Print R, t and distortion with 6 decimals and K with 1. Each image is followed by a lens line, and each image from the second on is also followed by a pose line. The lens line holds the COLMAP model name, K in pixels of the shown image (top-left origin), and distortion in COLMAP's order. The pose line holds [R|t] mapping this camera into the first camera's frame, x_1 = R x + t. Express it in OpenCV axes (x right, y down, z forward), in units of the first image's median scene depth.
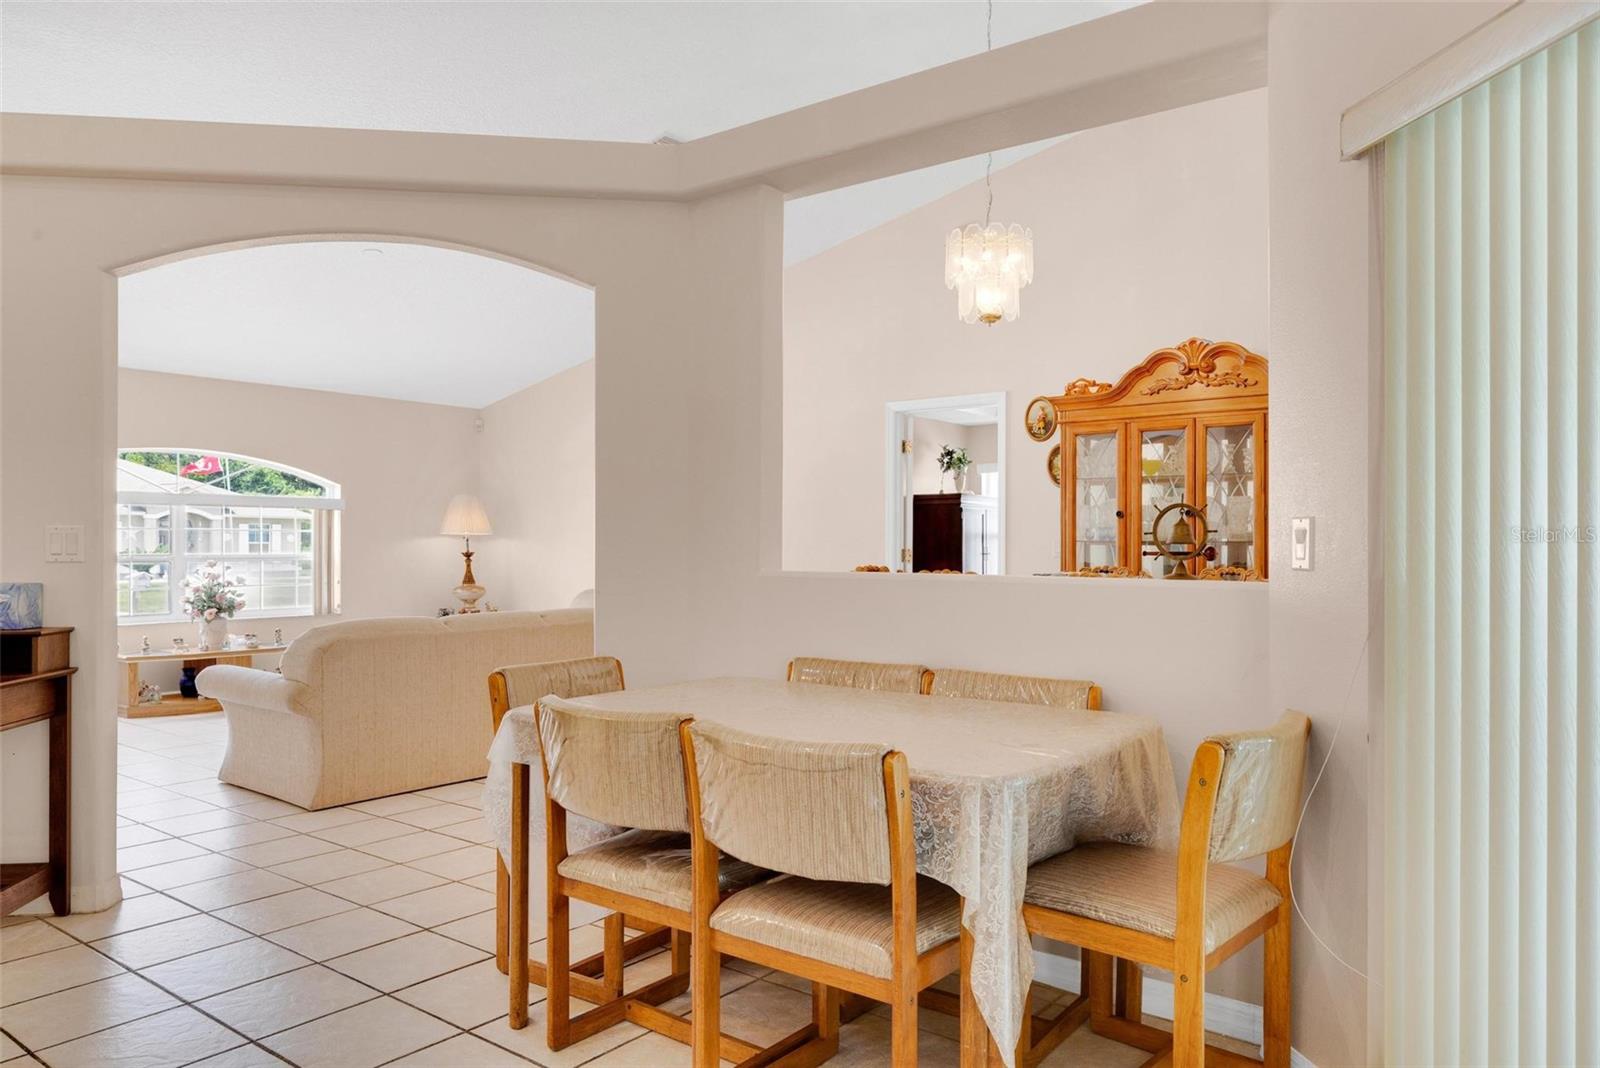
lens RADIAL K [[1095.4, 0, 794.2], [0, 1095.4, 537.5], [0, 0, 1]] dist [0.012471, 0.002677]
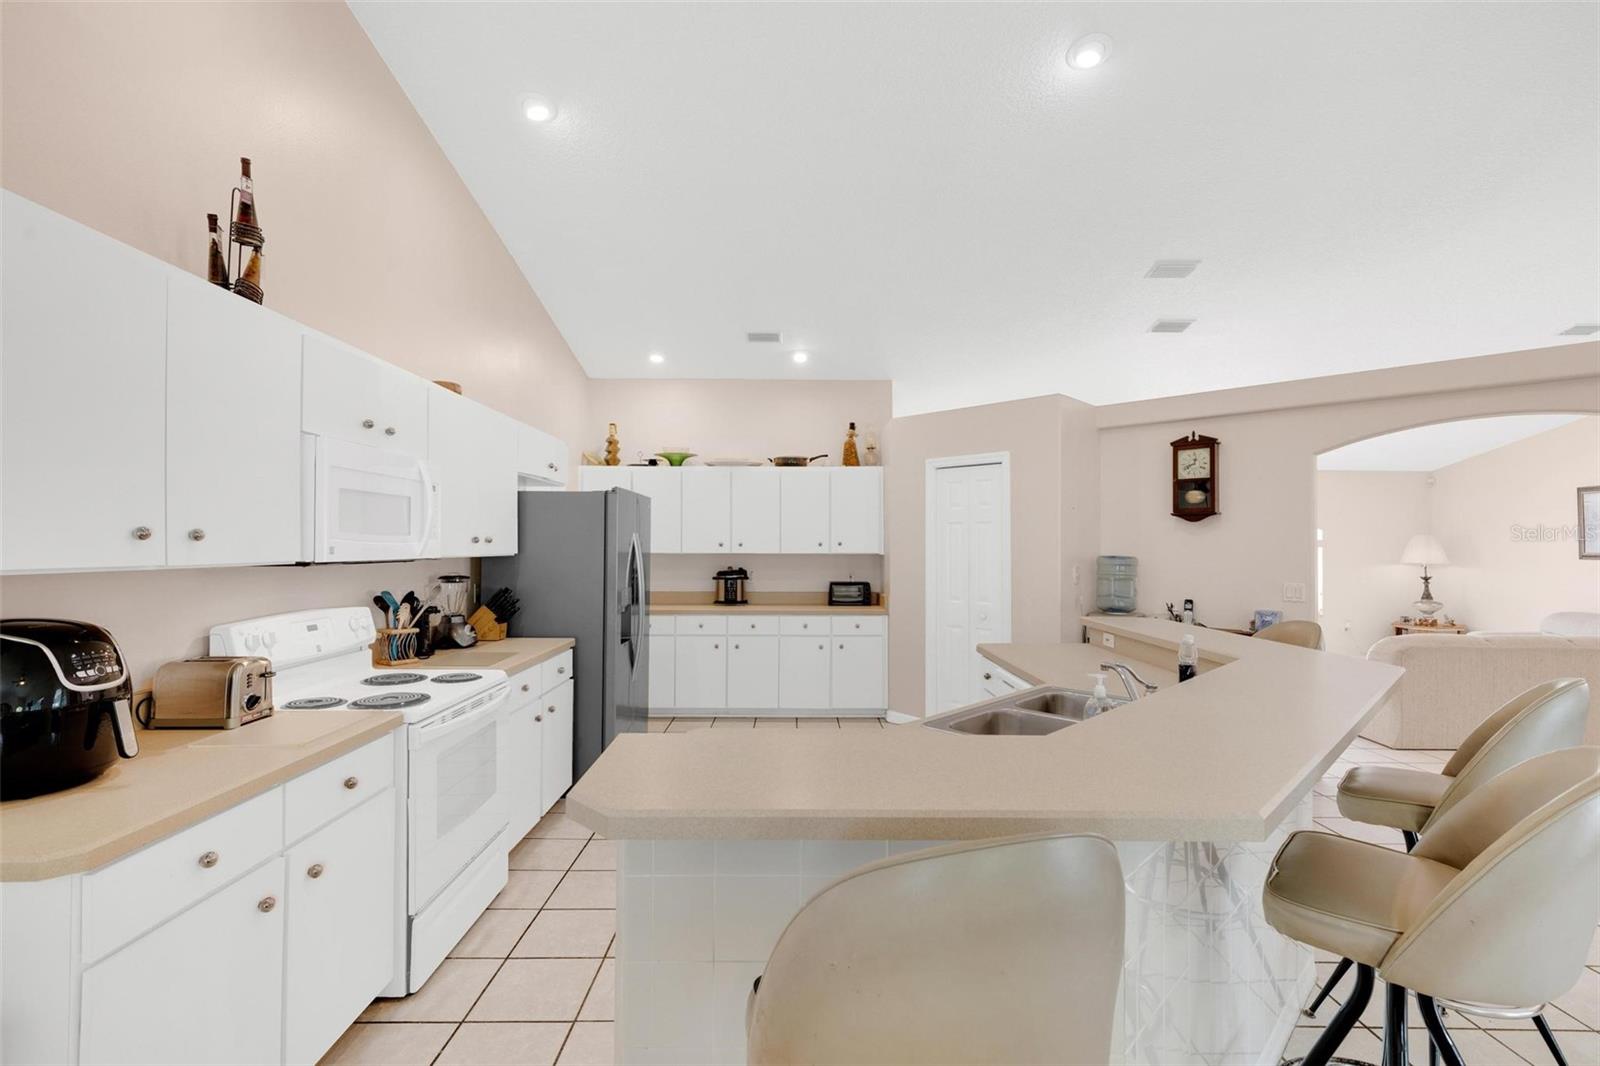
lens RADIAL K [[724.5, 0, 792.0], [0, 724.5, 537.0], [0, 0, 1]] dist [0.003306, 0.000139]
pose [[0.614833, -0.006795, -0.788628, -0.067718], [0.002922, 0.999976, -0.006338, -0.033629], [0.788652, 0.001592, 0.614838, -0.197097]]
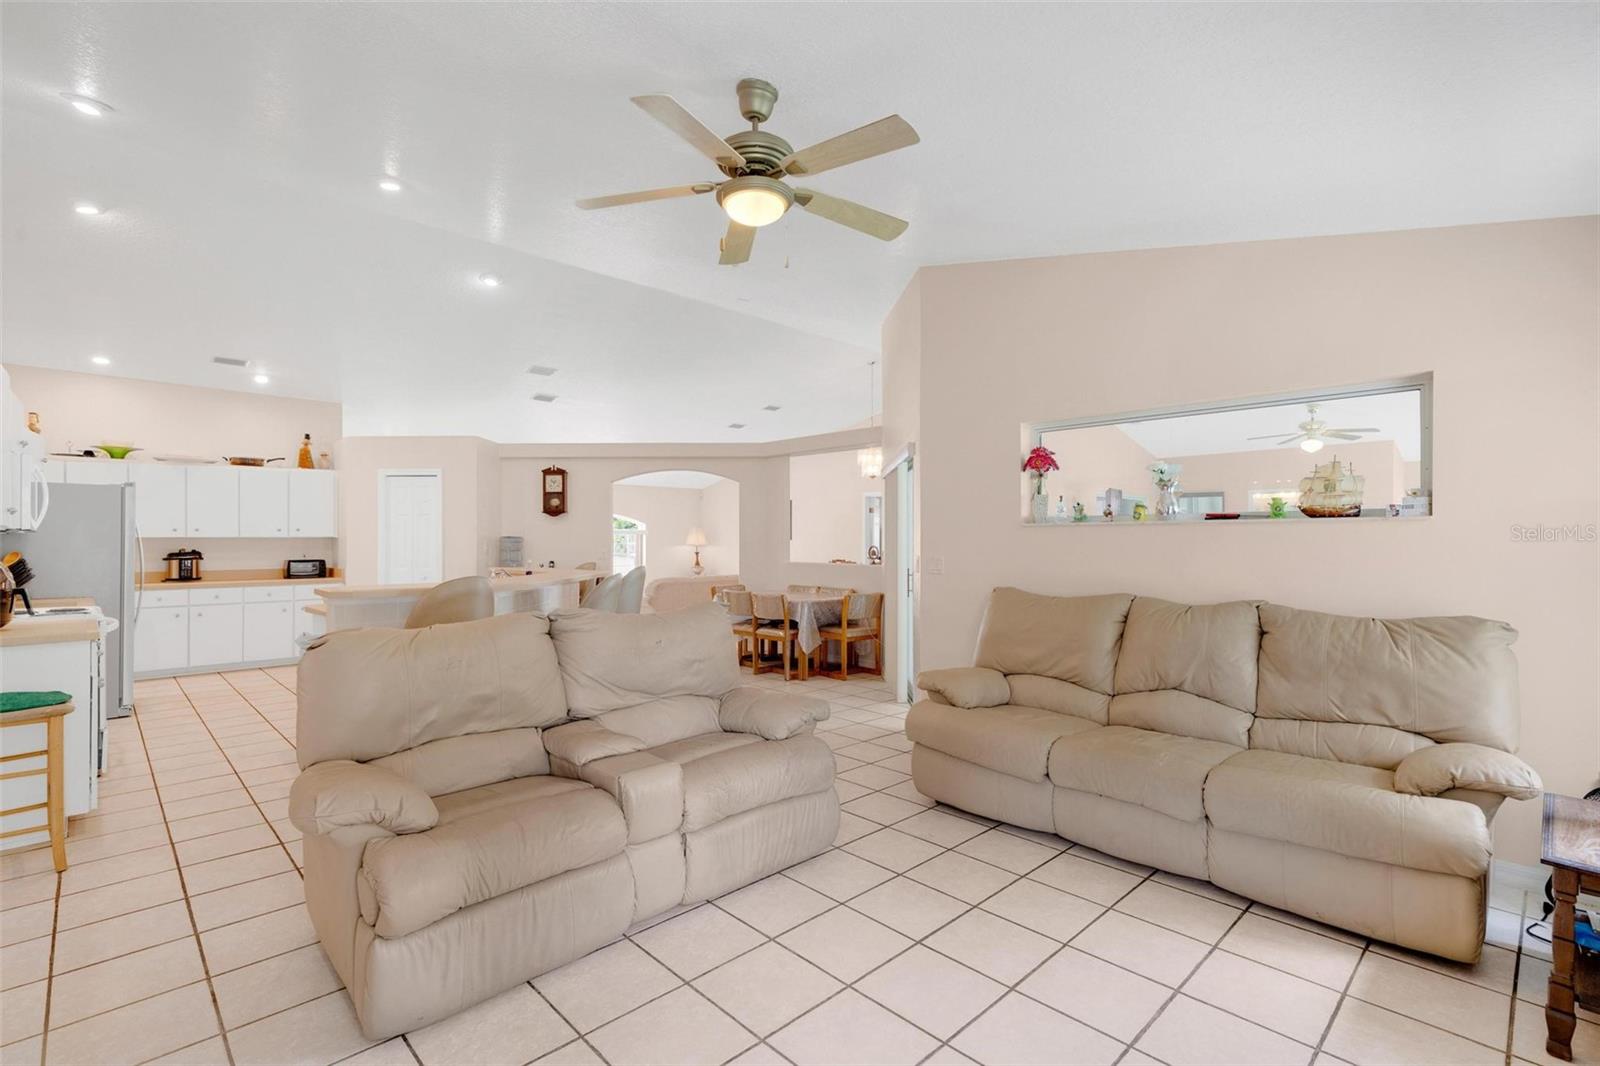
lens RADIAL K [[736.3, 0, 796.0], [0, 736.3, 534.5], [0, 0, 1]] dist [0.008101, -0.000075]
pose [[0.990017, -0.004739, -0.140871, 0.133839], [0.004657, 0.999989, -0.000912, -0.021973], [0.140874, 0.000247, 0.990028, -0.529248]]
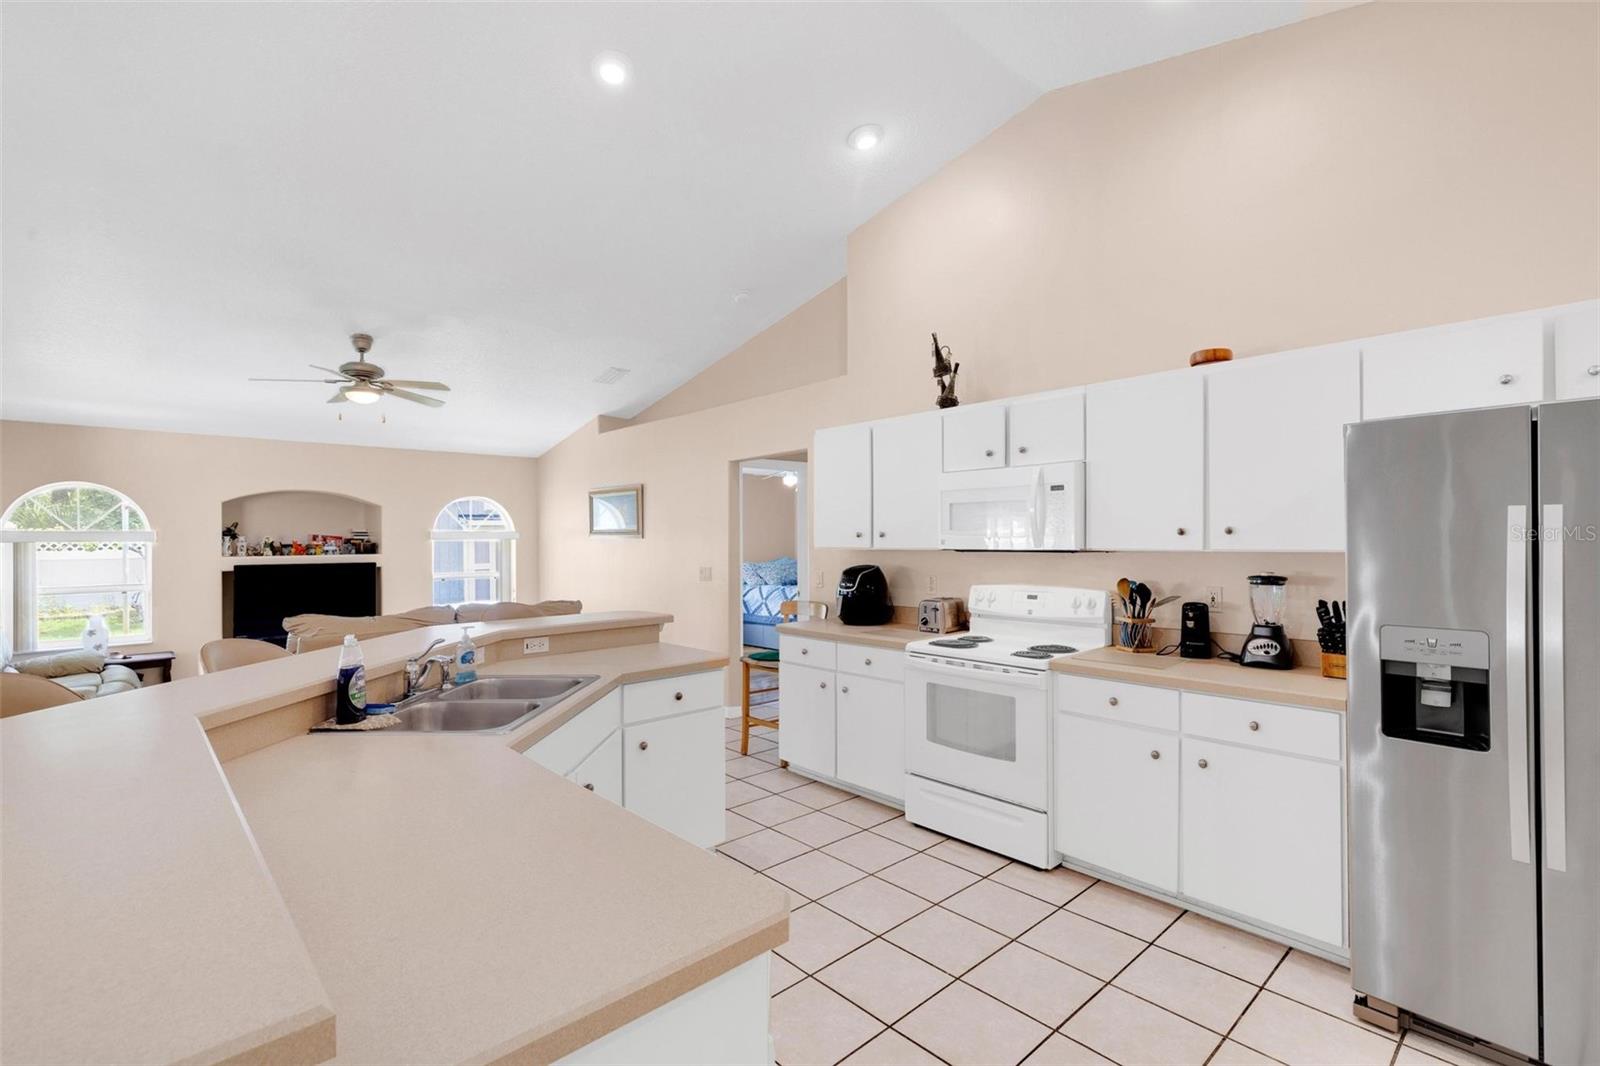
lens RADIAL K [[736.3, 0, 798.1], [0, 736.3, 540.0], [0, 0, 1]] dist [0.008101, -0.000075]
pose [[-0.985439, 0.005459, 0.169940, -0.351868], [0.004192, 0.999961, -0.007808, -0.029226], [-0.169976, -0.006982, -0.985423, 0.255811]]
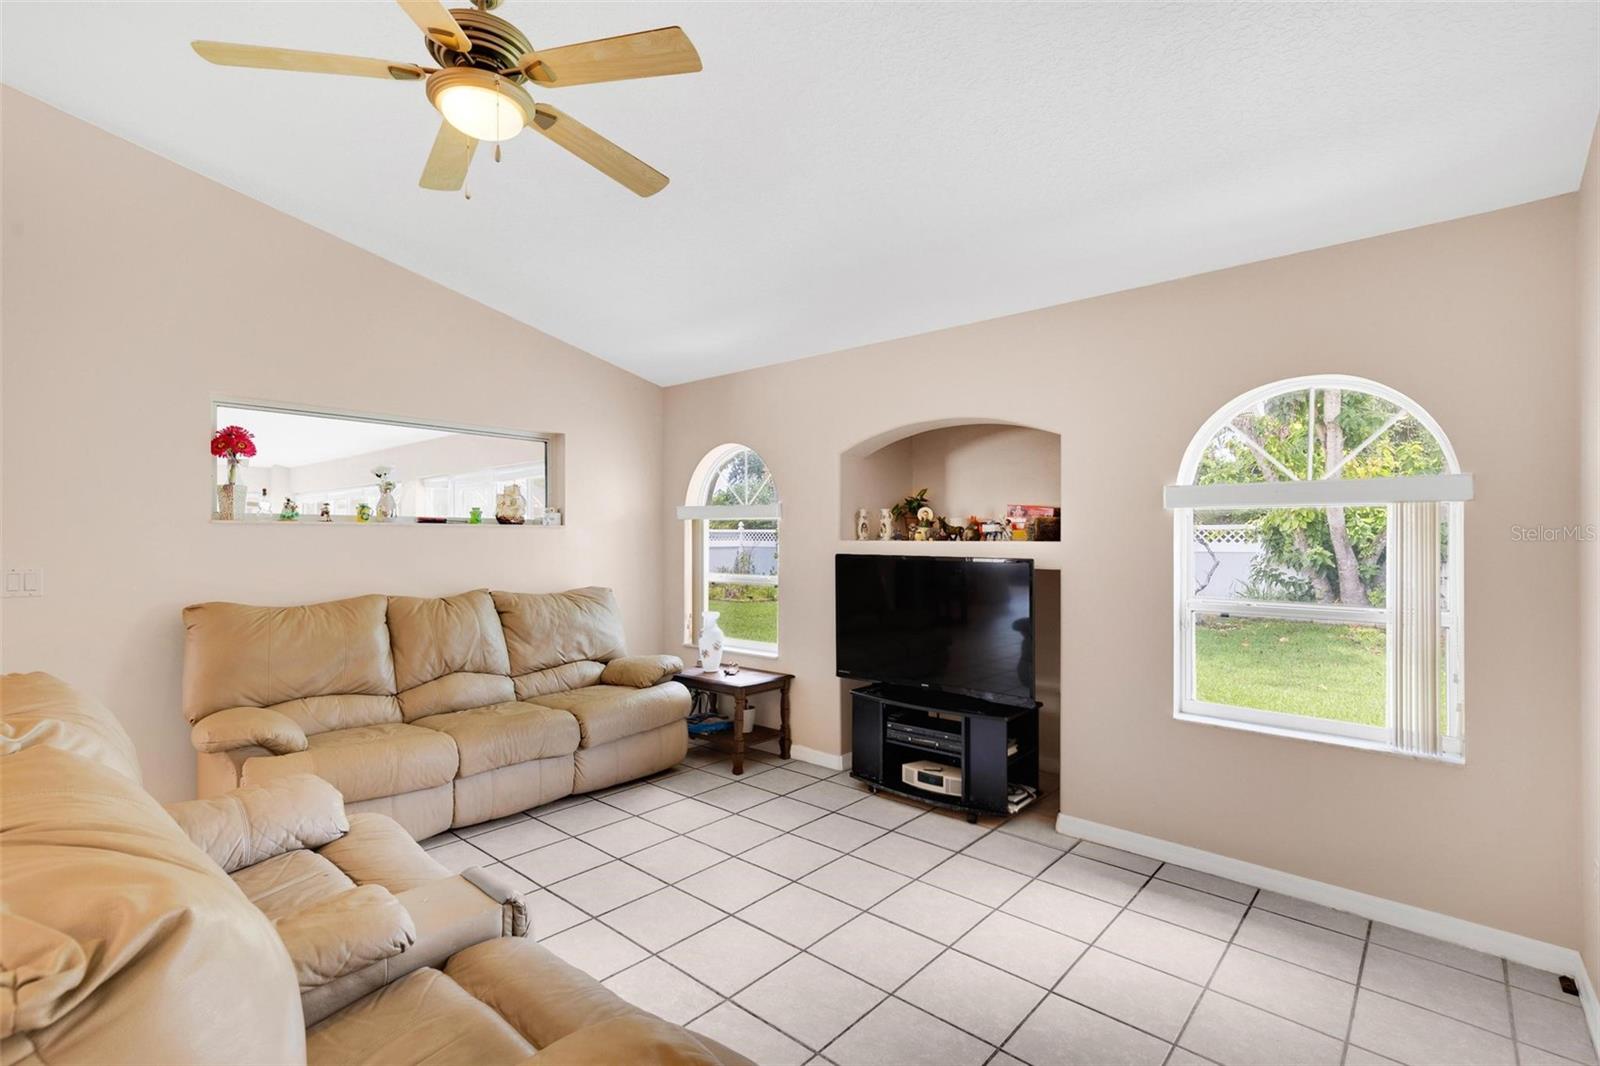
lens RADIAL K [[736.3, 0, 789.6], [0, 736.3, 531.8], [0, 0, 1]] dist [0.008101, -0.000075]
pose [[0.072131, 0.005468, 0.997380, -0.135141], [-0.009870, 0.999940, -0.004768, -0.024001], [-0.997346, -0.009500, 0.072180, -0.359688]]
